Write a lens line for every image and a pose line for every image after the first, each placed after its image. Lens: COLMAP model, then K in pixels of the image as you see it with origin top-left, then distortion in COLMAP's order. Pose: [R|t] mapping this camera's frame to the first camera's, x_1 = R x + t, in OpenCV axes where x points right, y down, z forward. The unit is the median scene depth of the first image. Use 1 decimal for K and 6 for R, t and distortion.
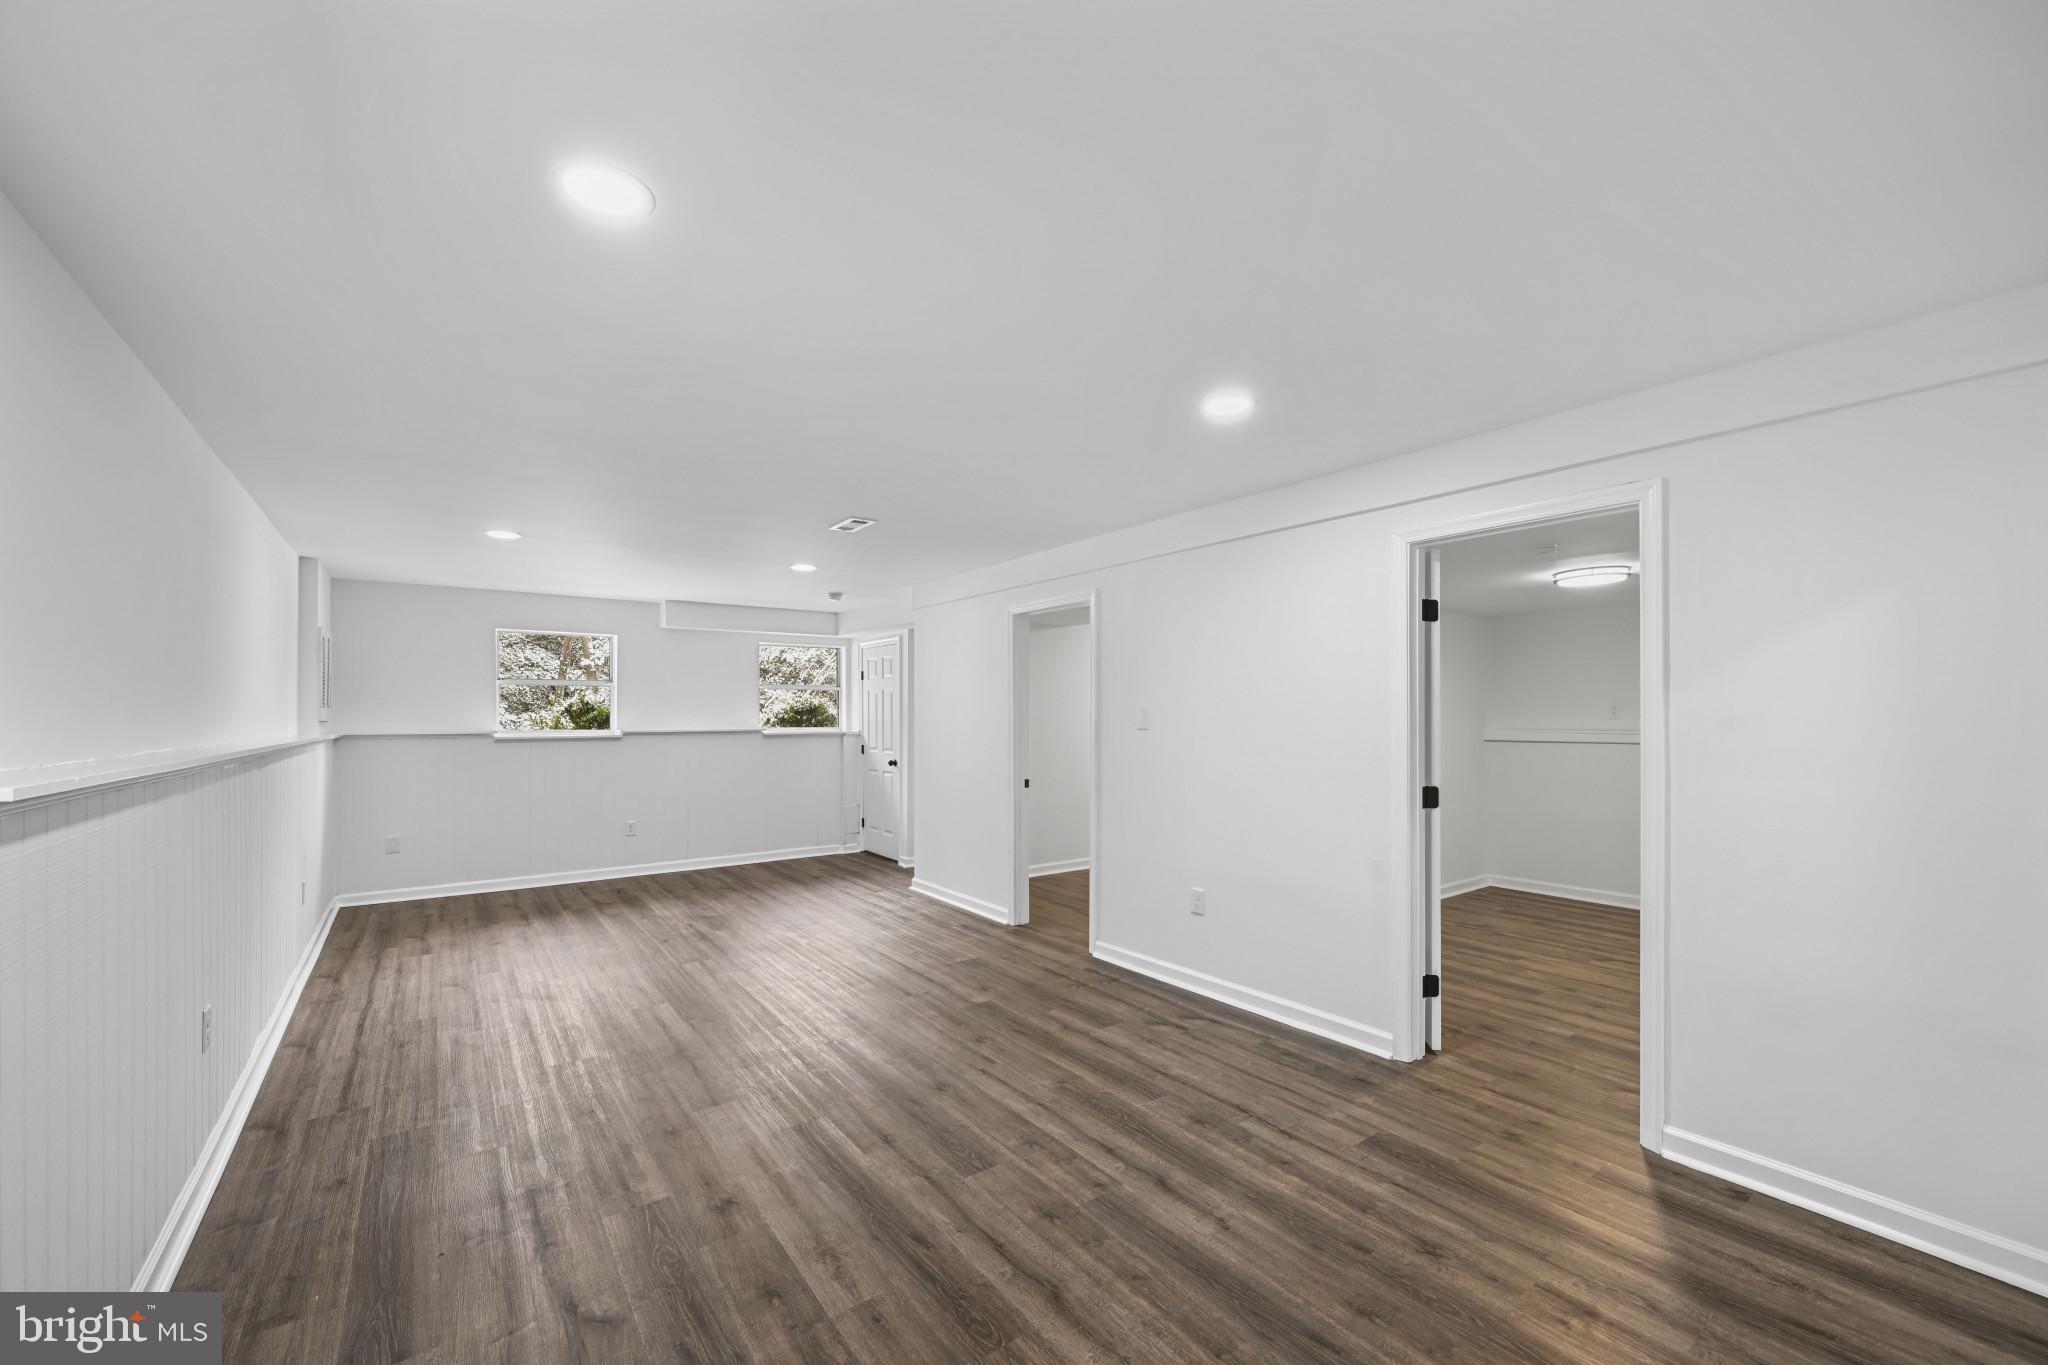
lens RADIAL K [[826.0, 0, 972.8], [0, 826.0, 720.6], [0, 0, 1]] dist [0.000670, -0.000192]
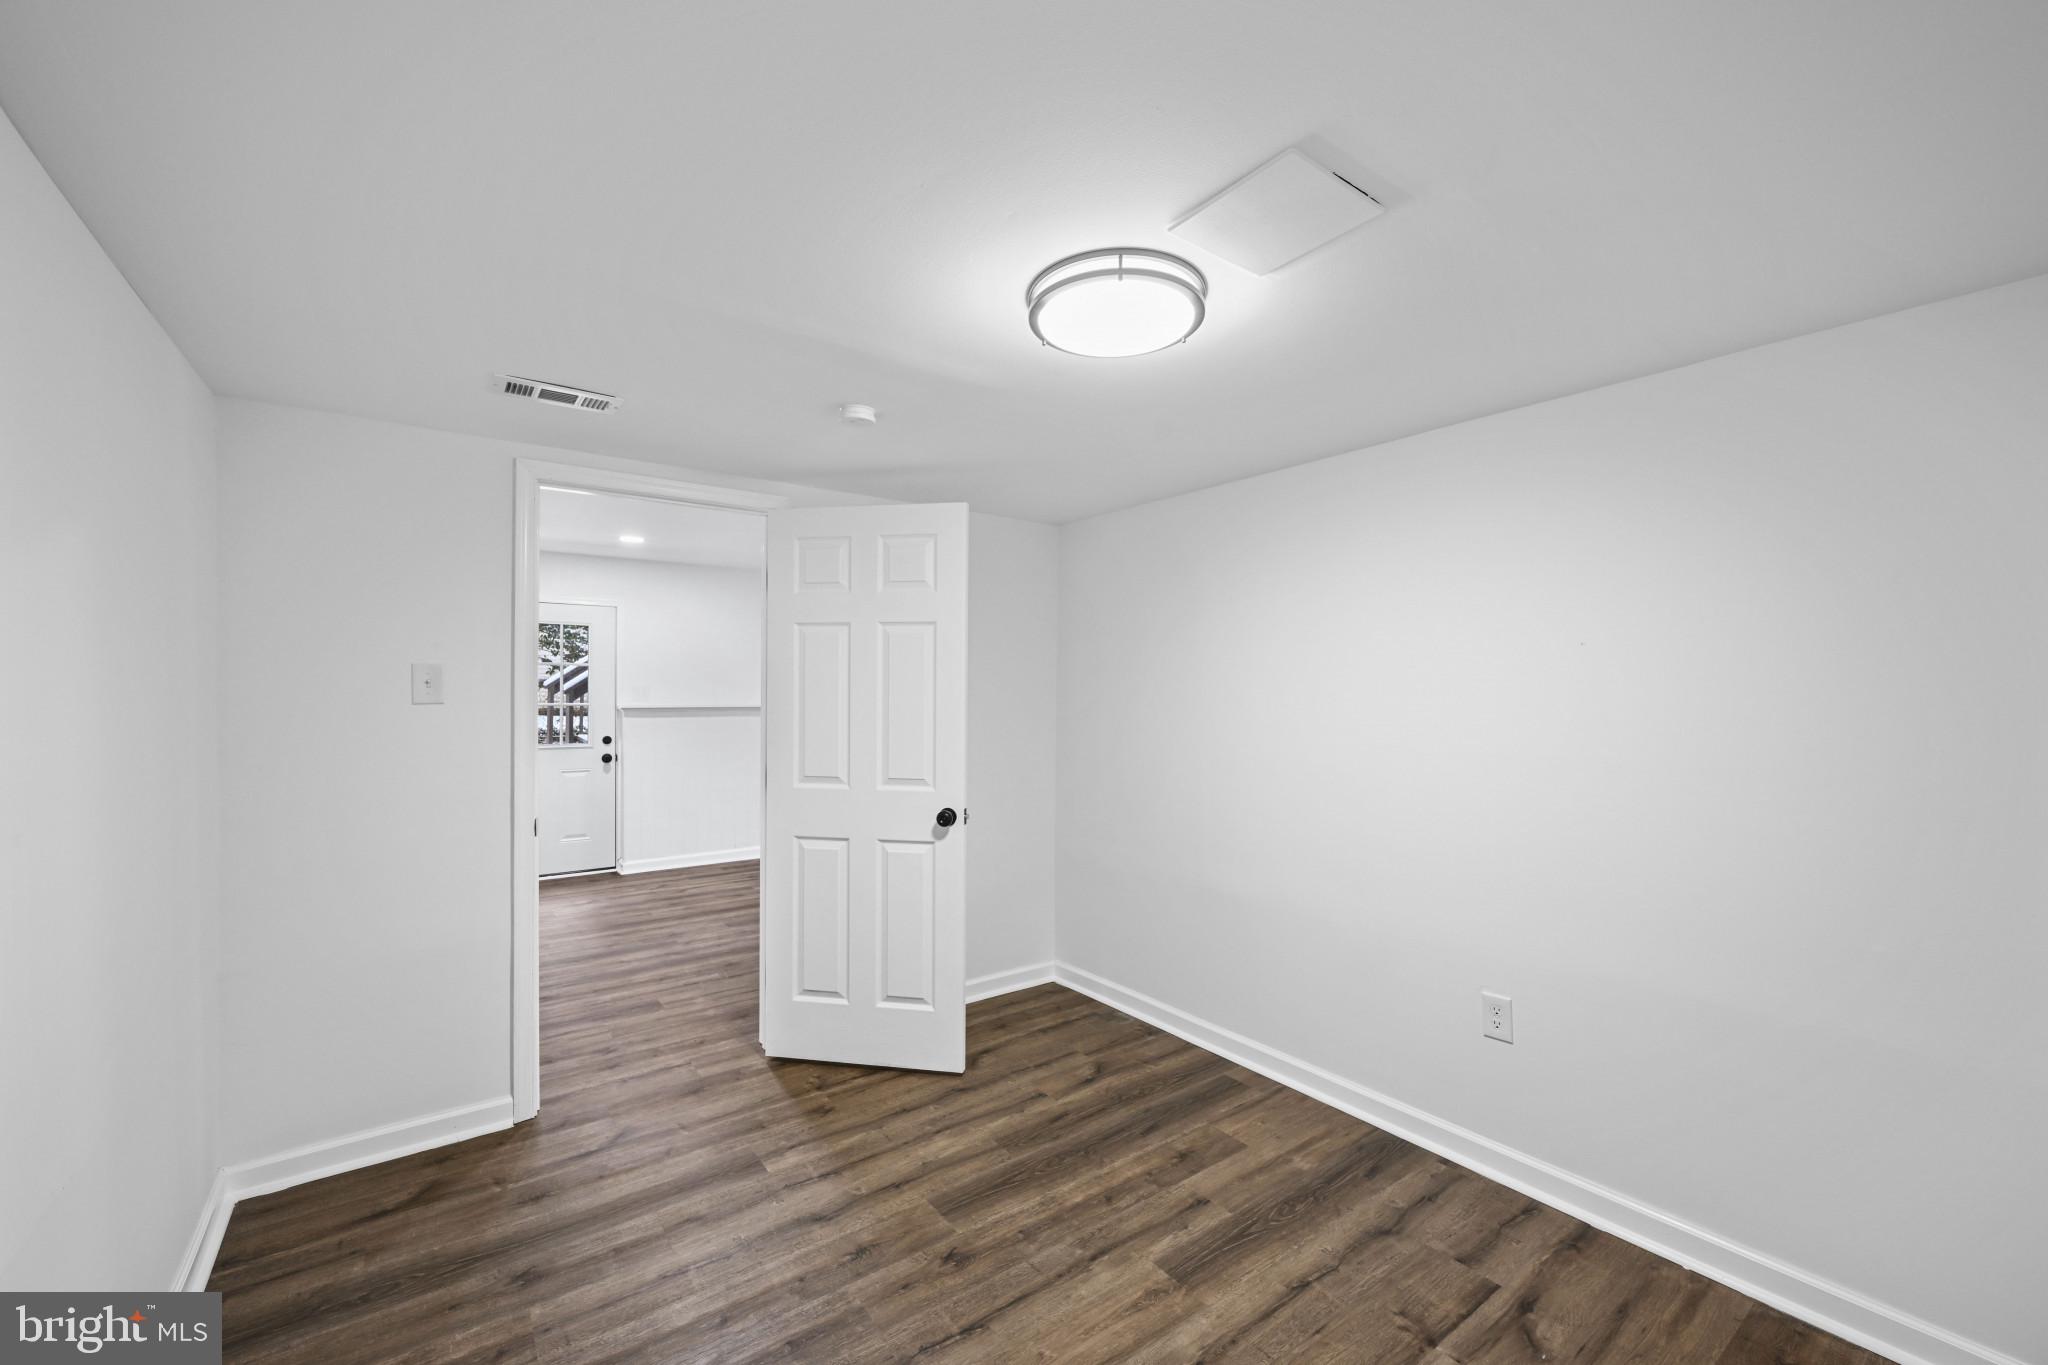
lens RADIAL K [[826.0, 0, 1026.8], [0, 826.0, 683.9], [0, 0, 1]] dist [0.000670, -0.000192]
pose [[0.026273, -0.002523, -0.999652, 1.464967], [-0.012216, 0.999921, -0.002844, -0.001347], [0.999580, 0.012286, 0.026240, 1.253706]]
